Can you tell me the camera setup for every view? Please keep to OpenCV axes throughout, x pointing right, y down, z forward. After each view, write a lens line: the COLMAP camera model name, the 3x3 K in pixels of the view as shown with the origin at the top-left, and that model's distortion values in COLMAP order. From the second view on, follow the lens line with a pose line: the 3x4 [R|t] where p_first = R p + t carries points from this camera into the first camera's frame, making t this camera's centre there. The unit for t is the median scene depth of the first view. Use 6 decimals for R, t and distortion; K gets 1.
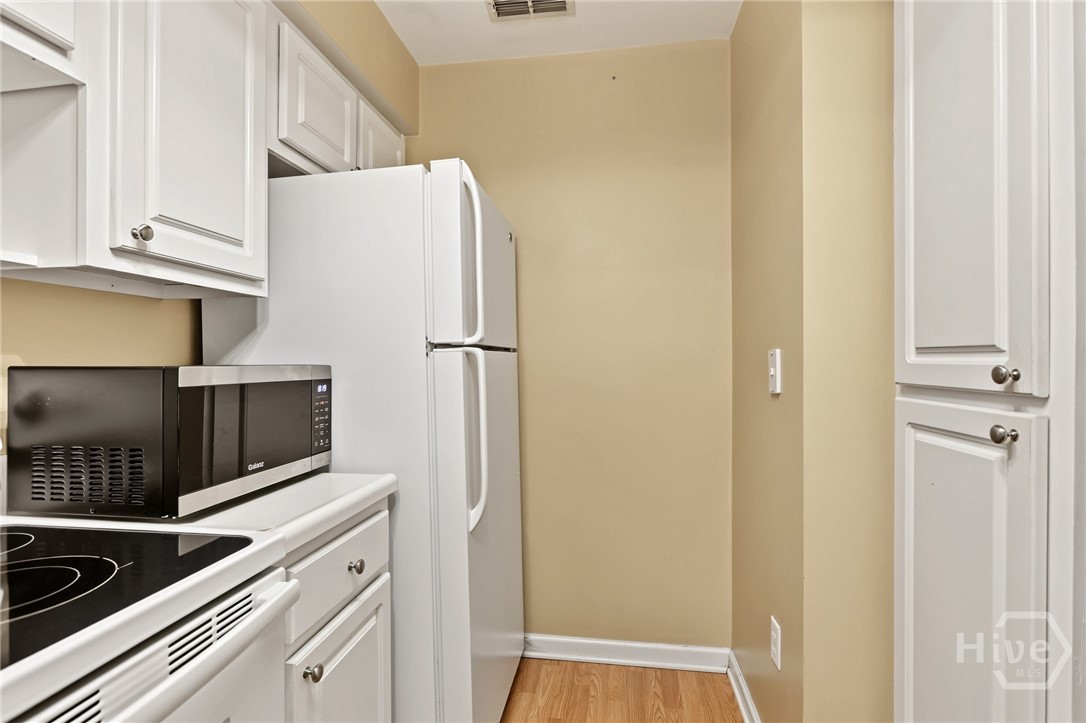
lens RADIAL K [[521.3, 0, 547.8], [0, 521.3, 358.0], [0, 0, 1]] dist [-0.009834, 0.000399]
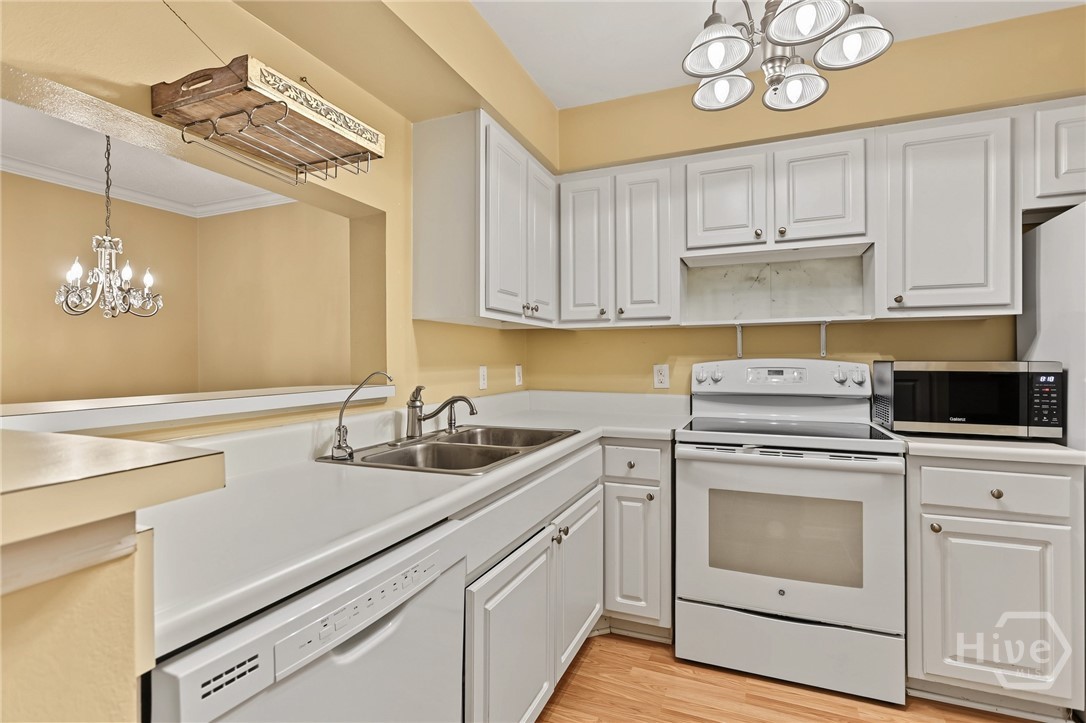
lens RADIAL K [[521.3, 0, 547.8], [0, 521.3, 358.0], [0, 0, 1]] dist [-0.009834, 0.000399]
pose [[-0.251212, -0.002370, -0.967929, 1.173314], [0.006795, 0.999968, -0.004212, 0.001439], [0.967908, -0.007636, -0.251188, 0.093003]]
